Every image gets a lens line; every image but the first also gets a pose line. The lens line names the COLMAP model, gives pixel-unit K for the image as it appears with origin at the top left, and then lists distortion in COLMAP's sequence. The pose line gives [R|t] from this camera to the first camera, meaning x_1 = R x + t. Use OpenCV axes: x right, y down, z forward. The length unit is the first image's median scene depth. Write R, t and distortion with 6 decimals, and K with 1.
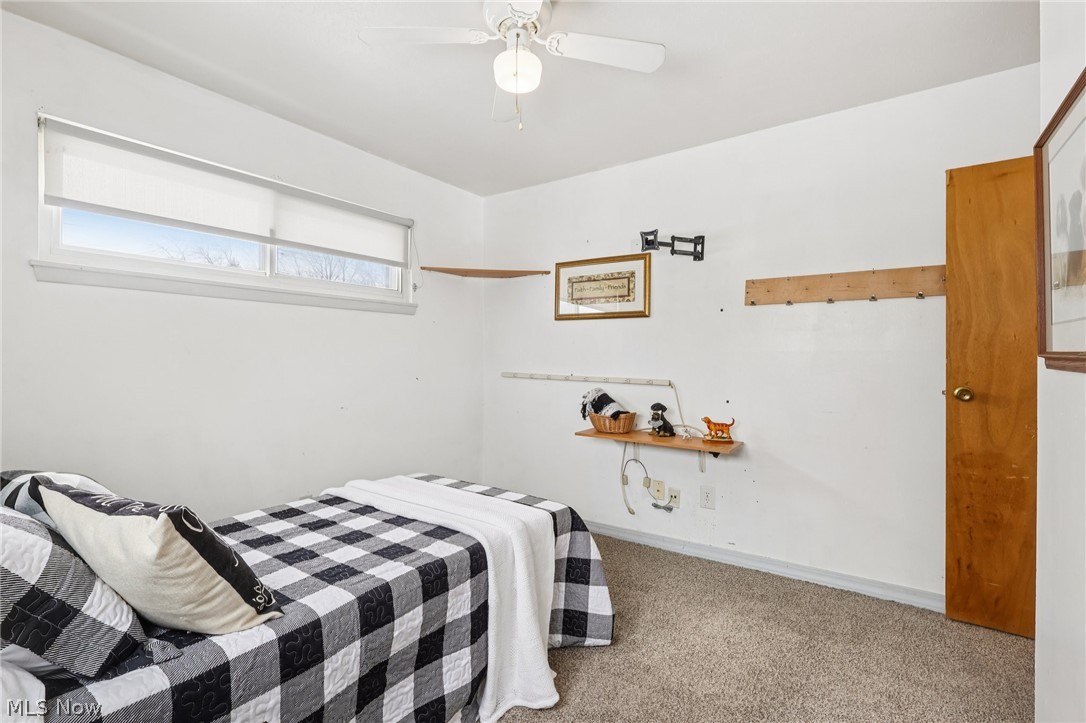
lens RADIAL K [[507.2, 0, 535.7], [0, 507.2, 358.9], [0, 0, 1]] dist [-0.002890, 0.000704]
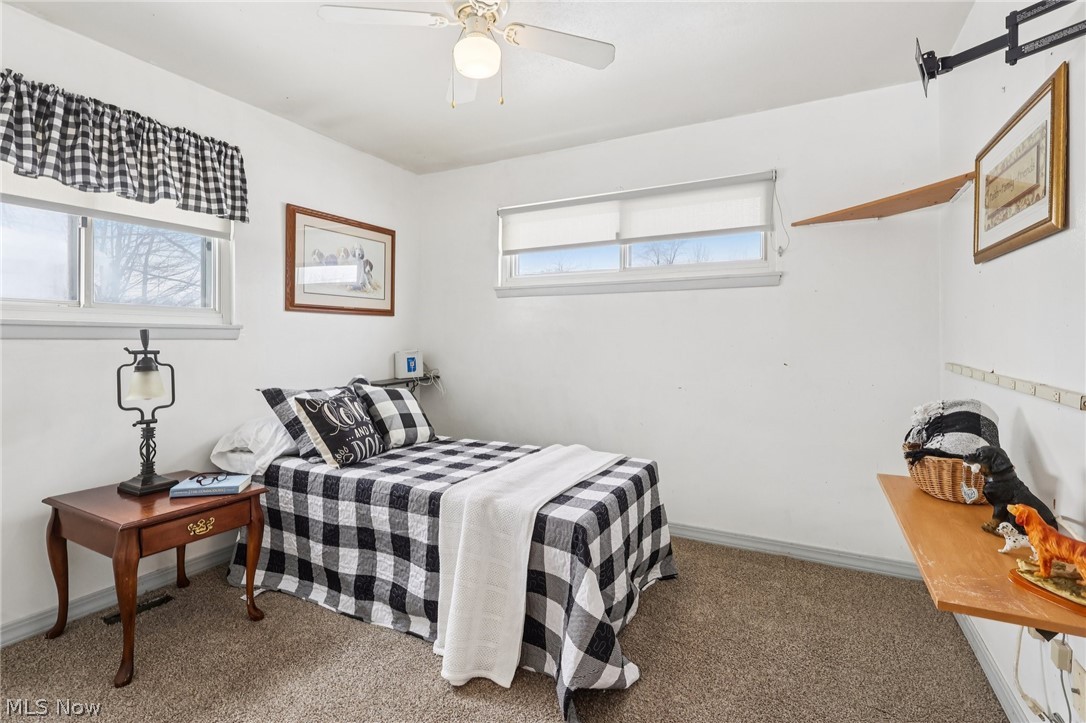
lens RADIAL K [[507.2, 0, 536.4], [0, 507.2, 340.7], [0, 0, 1]] dist [-0.002890, 0.000704]
pose [[0.125993, -0.000736, -0.992031, 0.605152], [-0.005653, 0.999983, -0.001460, 0.006556], [0.992015, 0.005792, 0.125987, 0.598592]]
